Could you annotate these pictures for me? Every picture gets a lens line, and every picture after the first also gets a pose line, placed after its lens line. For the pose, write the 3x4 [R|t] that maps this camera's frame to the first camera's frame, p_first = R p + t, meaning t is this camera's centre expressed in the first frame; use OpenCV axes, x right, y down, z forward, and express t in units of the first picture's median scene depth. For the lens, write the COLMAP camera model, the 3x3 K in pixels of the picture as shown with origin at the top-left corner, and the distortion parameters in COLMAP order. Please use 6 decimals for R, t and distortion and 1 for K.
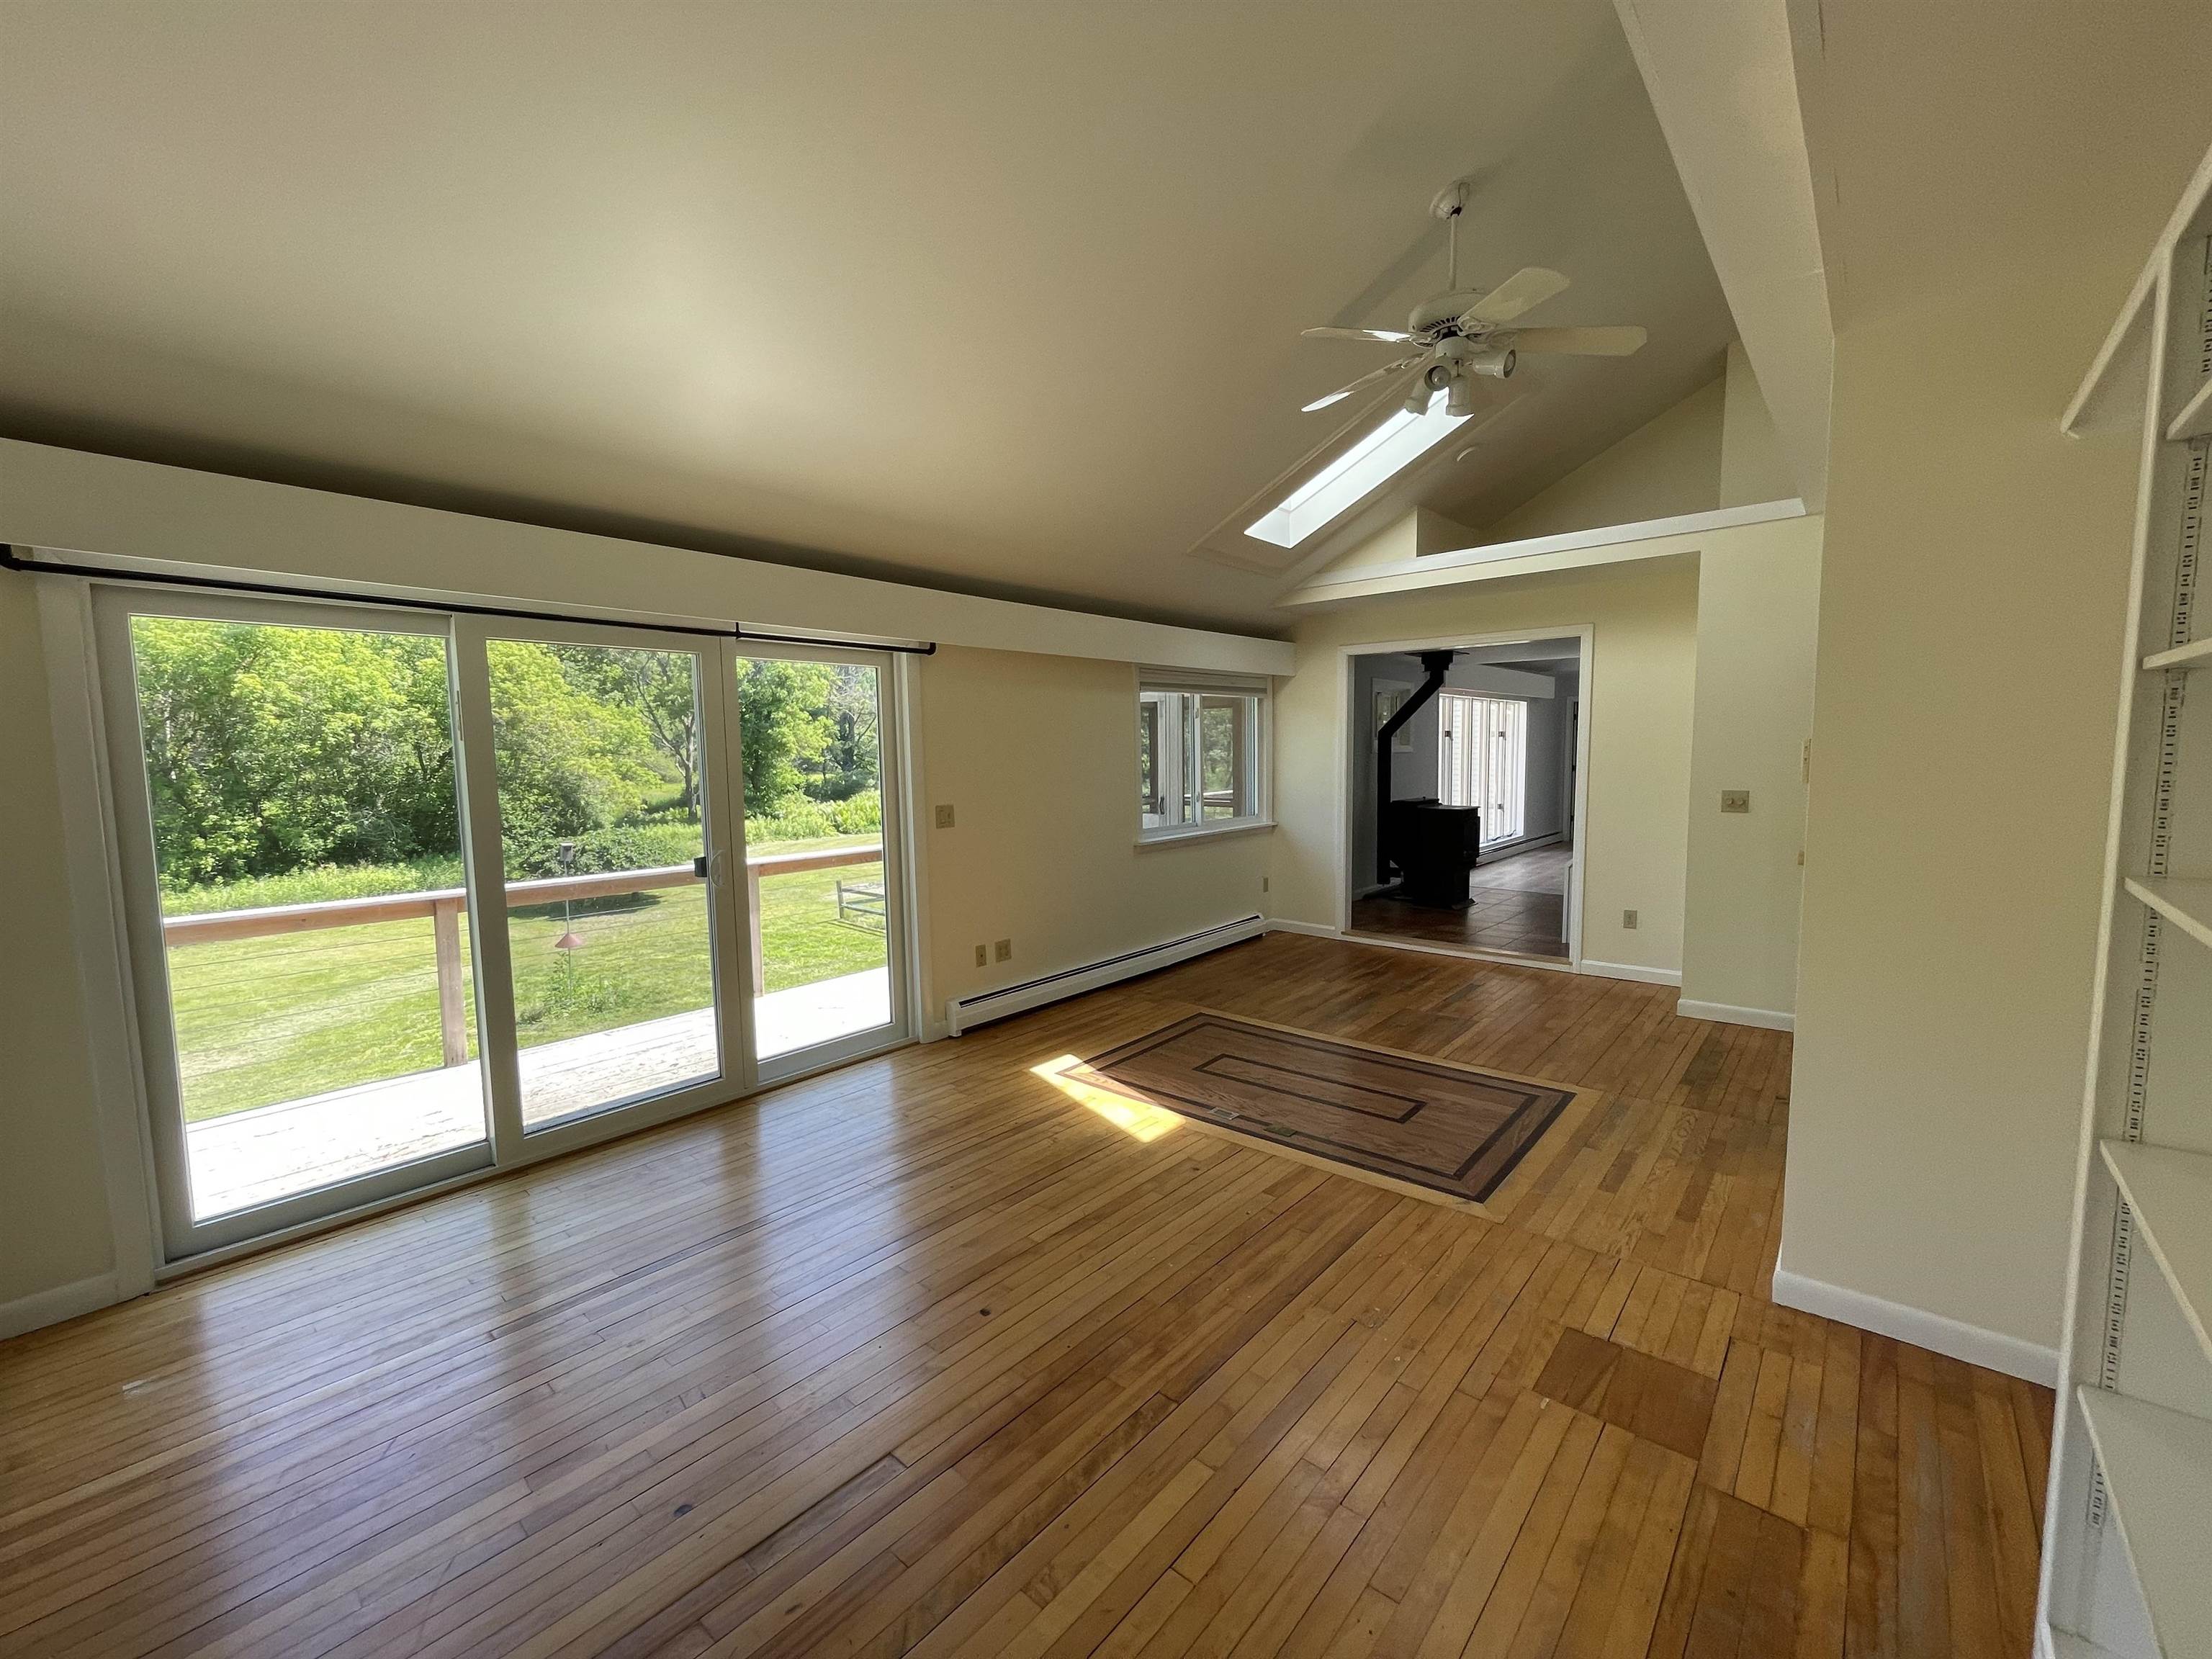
lens RADIAL K [[896.4, 0, 1105.6], [0, 896.4, 832.6], [0, 0, 1]] dist [-0.003841, -0.000277]
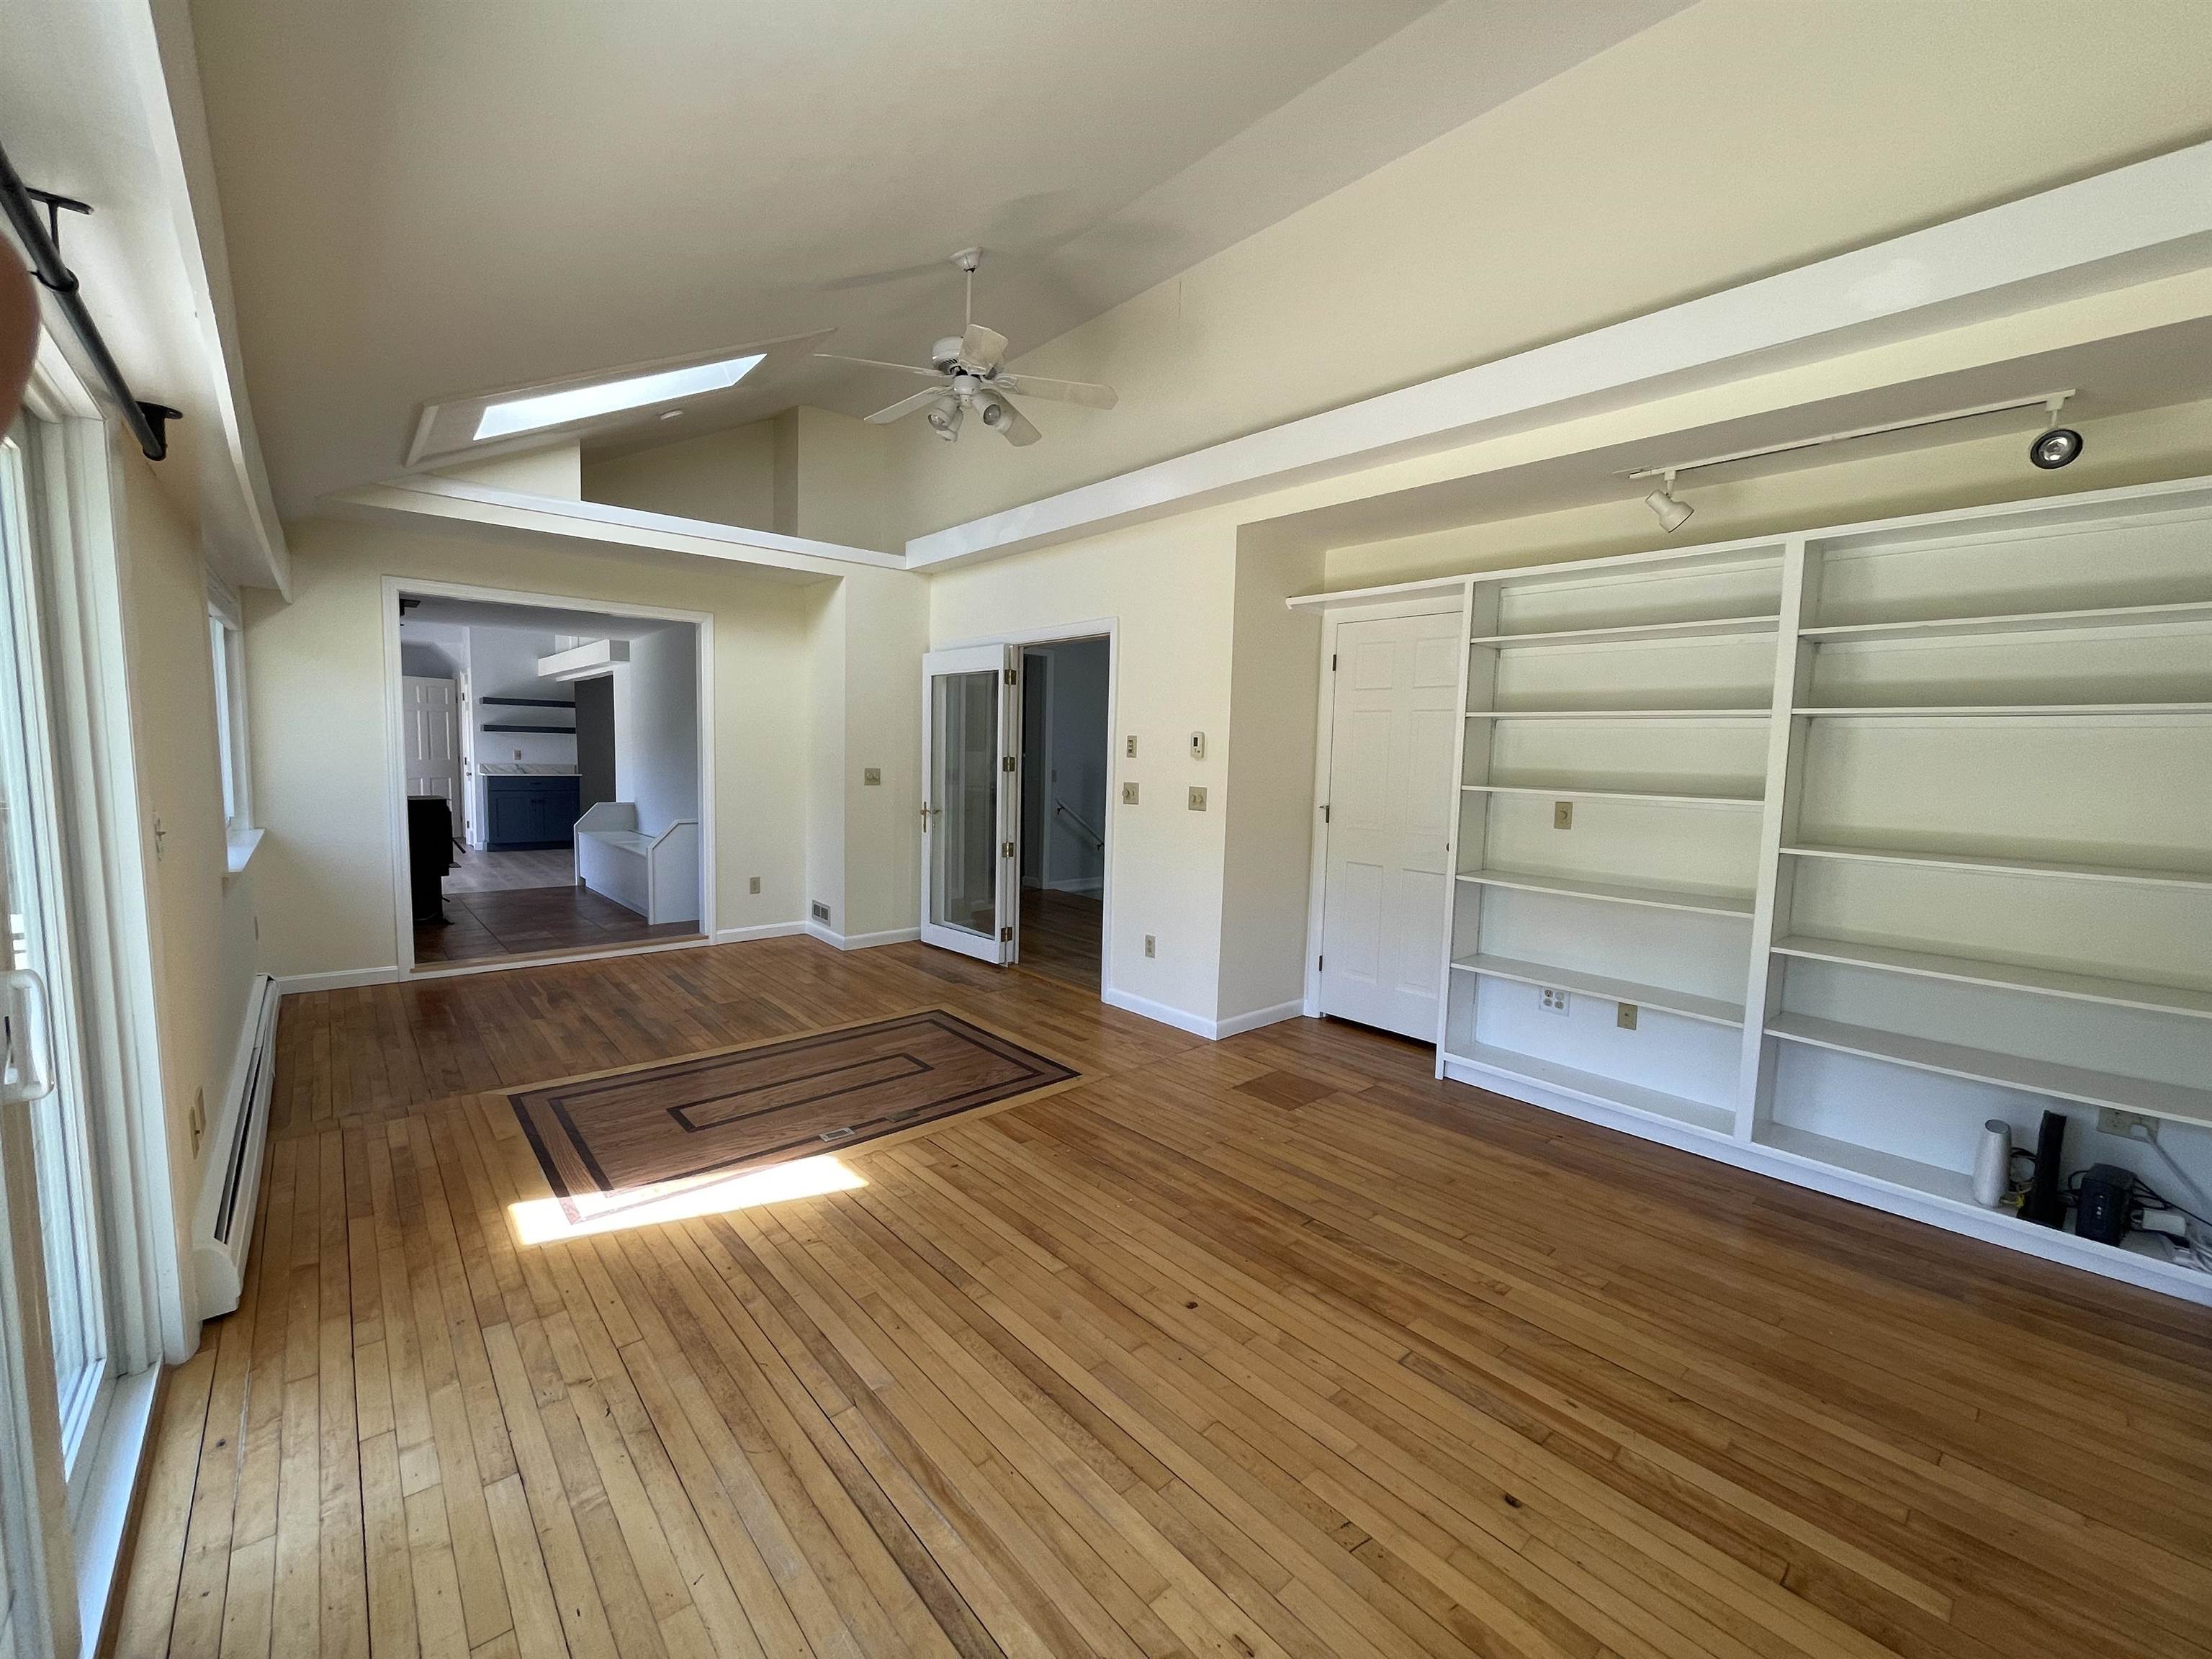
lens RADIAL K [[896.4, 0, 1103.8], [0, 896.4, 835.0], [0, 0, 1]] dist [-0.003841, -0.000277]
pose [[0.136718, -0.078947, 0.987459, -0.663391], [0.064207, 0.995429, 0.070695, -0.025117], [-0.988527, 0.053737, 0.141162, 0.584653]]
